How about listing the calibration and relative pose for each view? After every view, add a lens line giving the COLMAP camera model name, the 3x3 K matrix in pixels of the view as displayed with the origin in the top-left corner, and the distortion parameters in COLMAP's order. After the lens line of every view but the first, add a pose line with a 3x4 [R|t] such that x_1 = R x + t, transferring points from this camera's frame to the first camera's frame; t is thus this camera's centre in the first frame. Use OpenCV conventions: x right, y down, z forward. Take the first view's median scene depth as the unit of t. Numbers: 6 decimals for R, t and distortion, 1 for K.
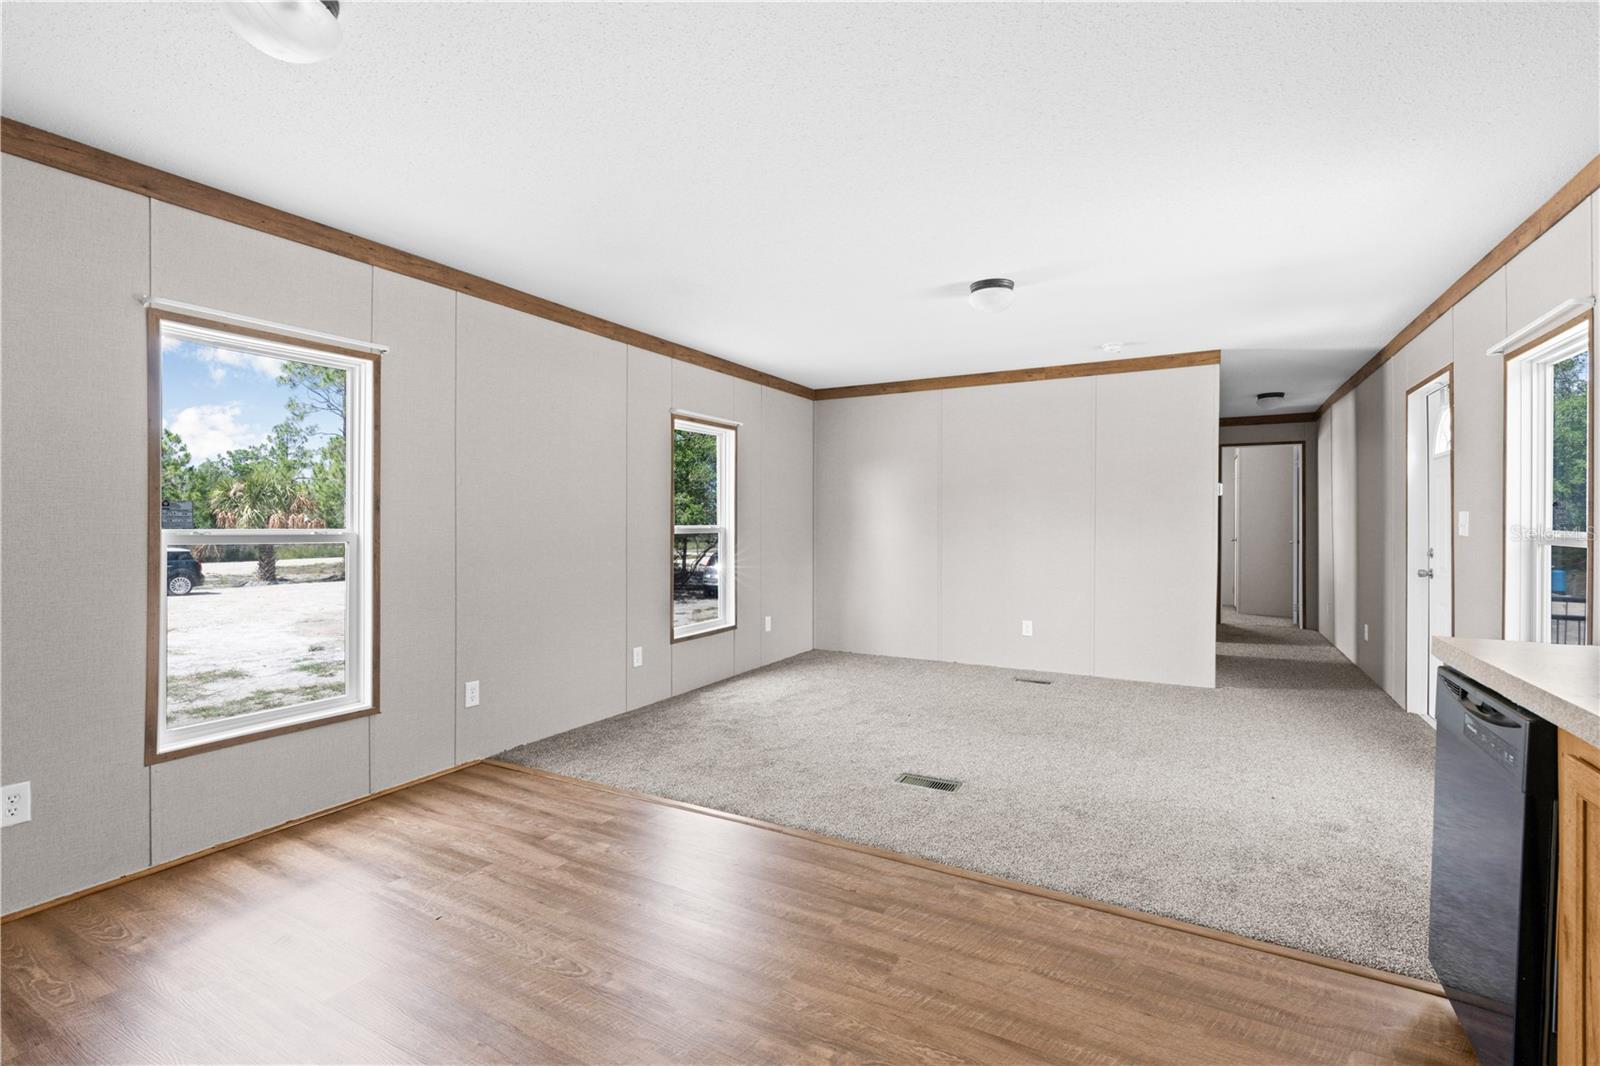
lens RADIAL K [[732.6, 0, 789.9], [0, 732.6, 529.4], [0, 0, 1]] dist [-0.006980, 0.002270]
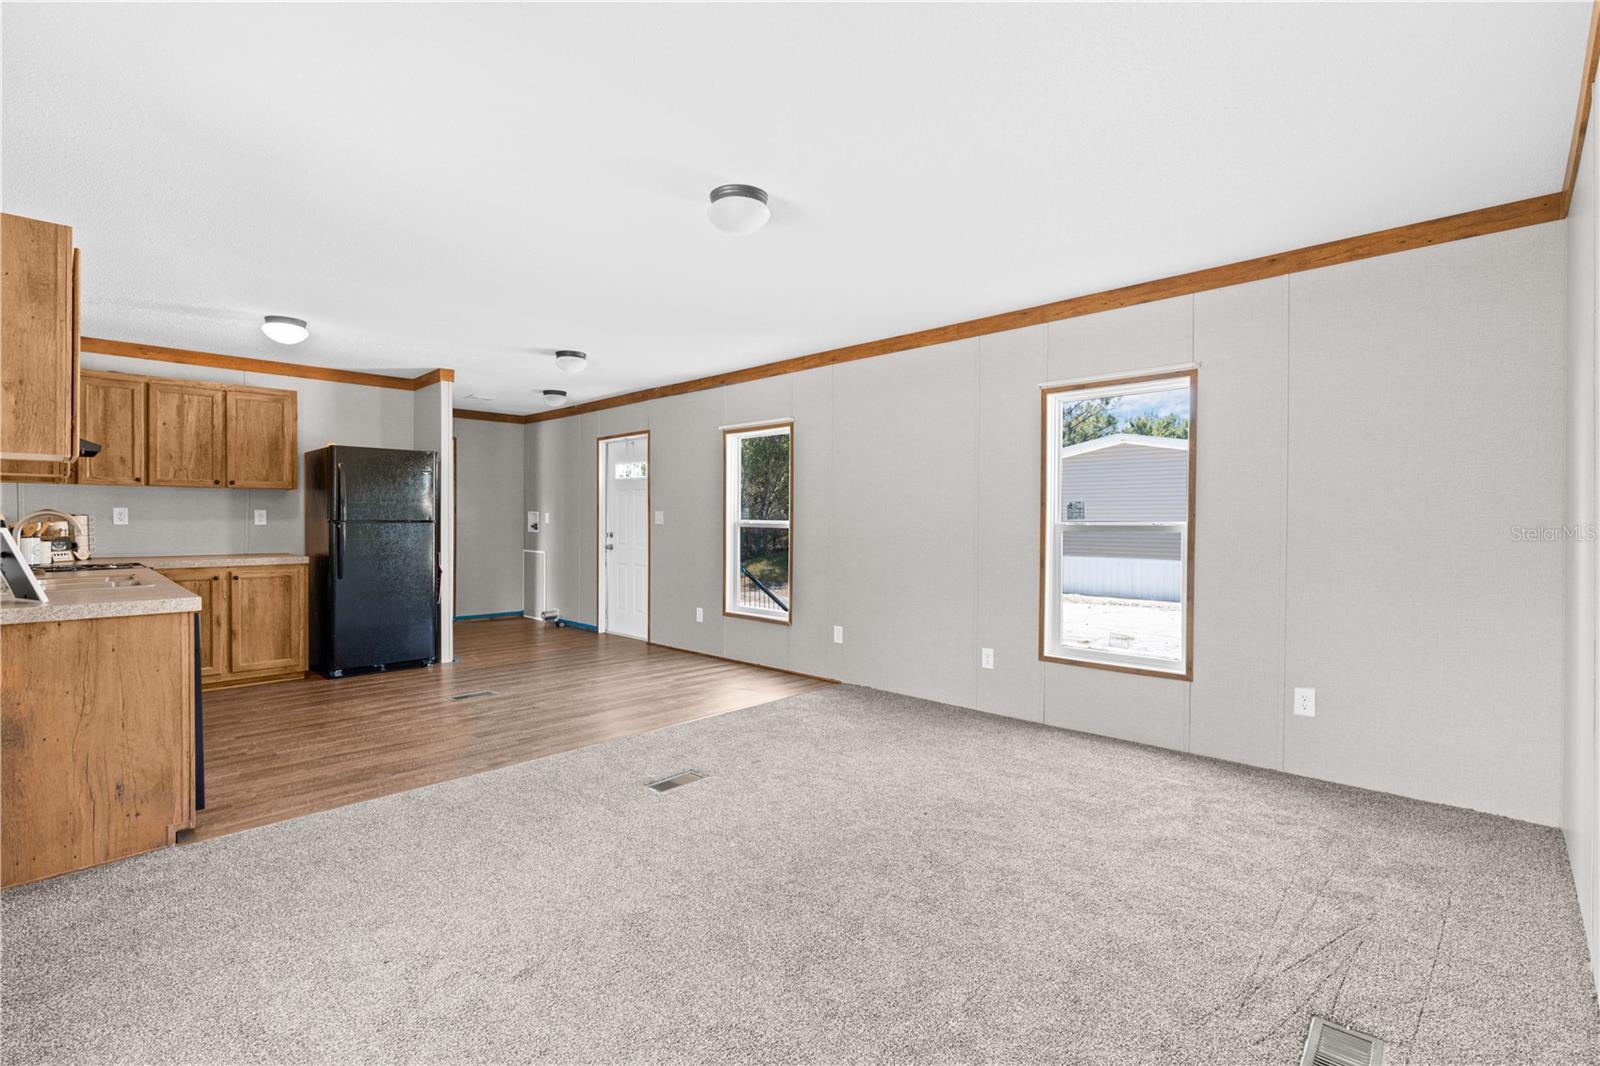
lens RADIAL K [[732.6, 0, 775.4], [0, 732.6, 527.0], [0, 0, 1]] dist [-0.006980, 0.002270]
pose [[-0.275575, 0.010073, -0.961227, 0.703795], [-0.010785, 0.999850, 0.013570, -0.006802], [0.961219, 0.014107, -0.275425, 0.895080]]
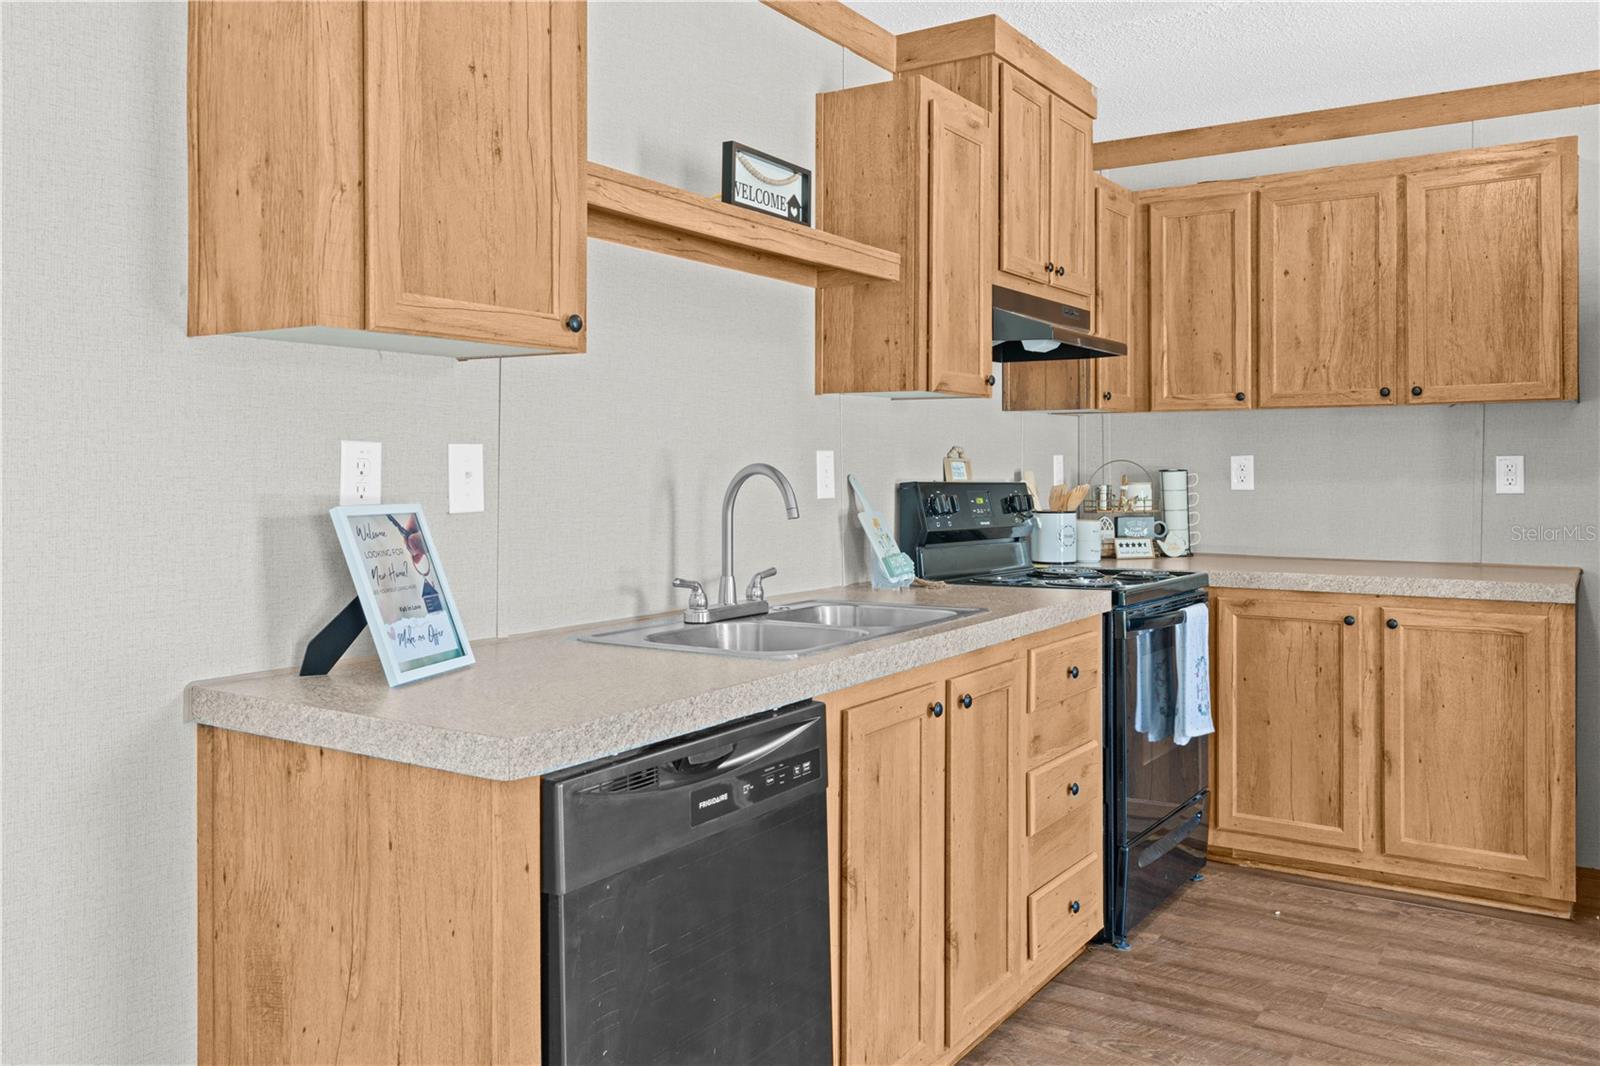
lens RADIAL K [[1261.2, 0, 793.4], [0, 1261.2, 471.5], [0, 0, 1]] dist [-0.003875, 0.019260]
pose [[-0.997773, 0.001354, 0.066684, 0.240260], [0.001996, 0.999952, 0.009564, -0.007914], [-0.066668, 0.009675, -0.997728, 0.639760]]
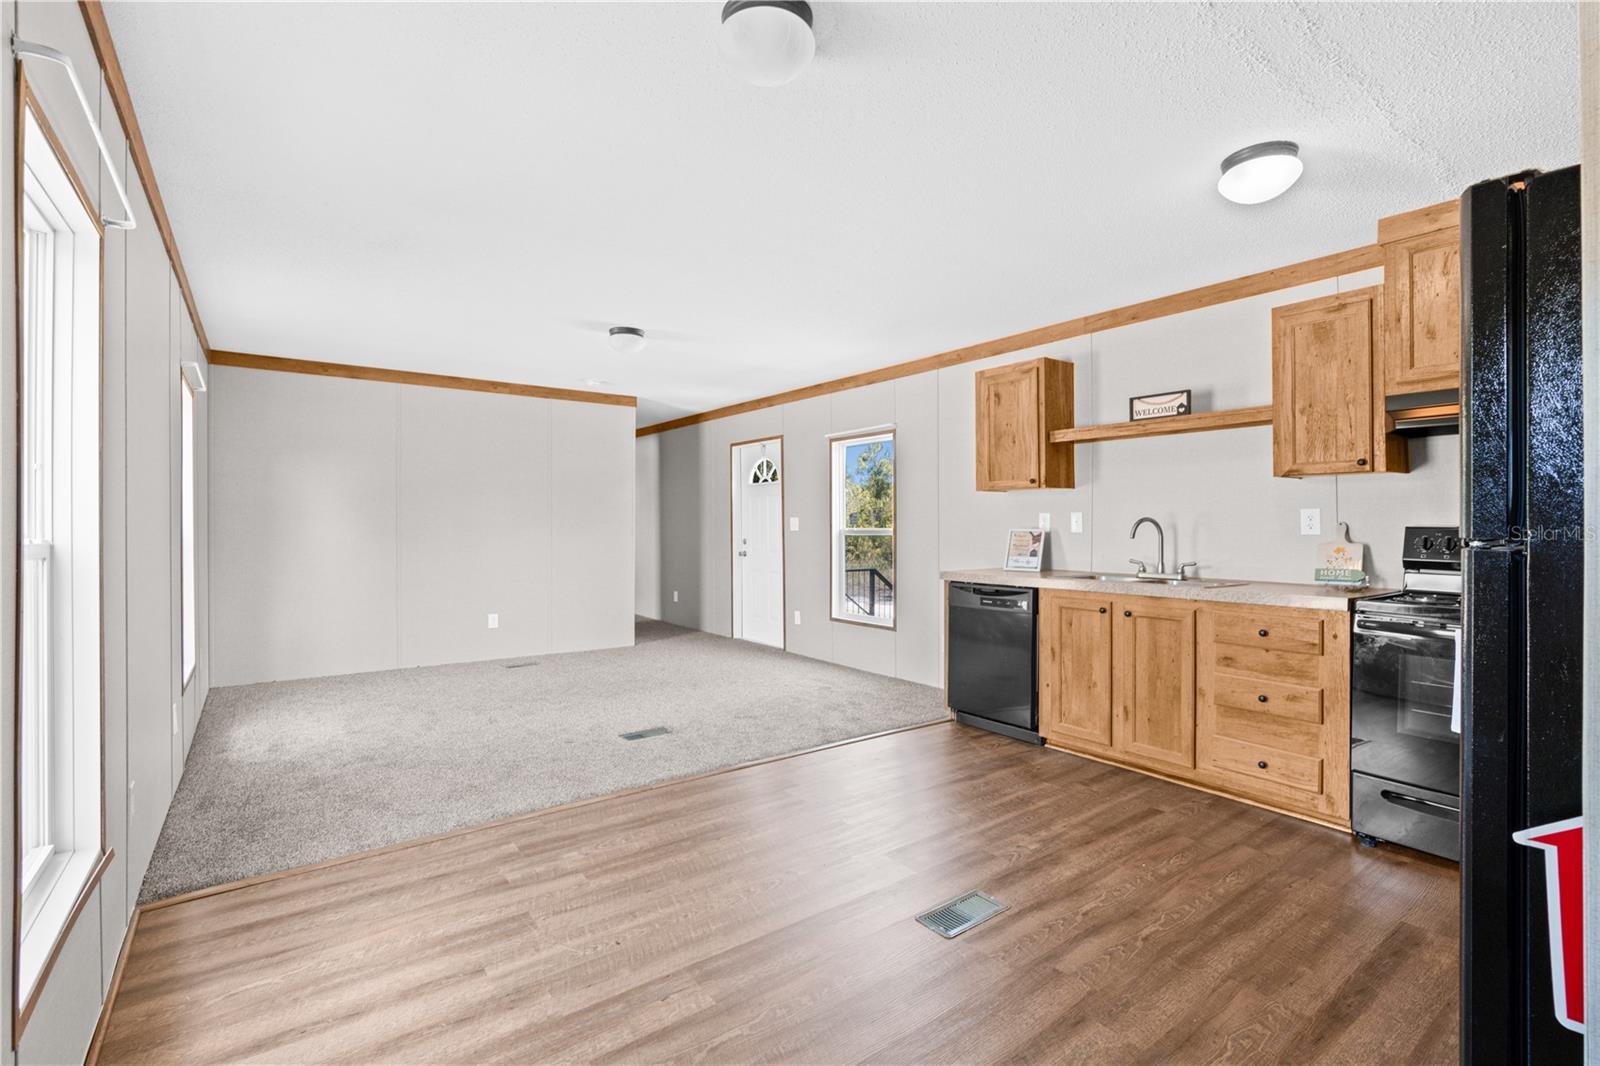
lens RADIAL K [[732.6, 0, 790.7], [0, 732.6, 523.2], [0, 0, 1]] dist [-0.006980, 0.002270]
pose [[0.413532, -0.000942, 0.910489, -0.532252], [0.010198, 0.999942, -0.003597, -0.001625], [-0.910433, 0.010773, 0.413517, 0.170200]]
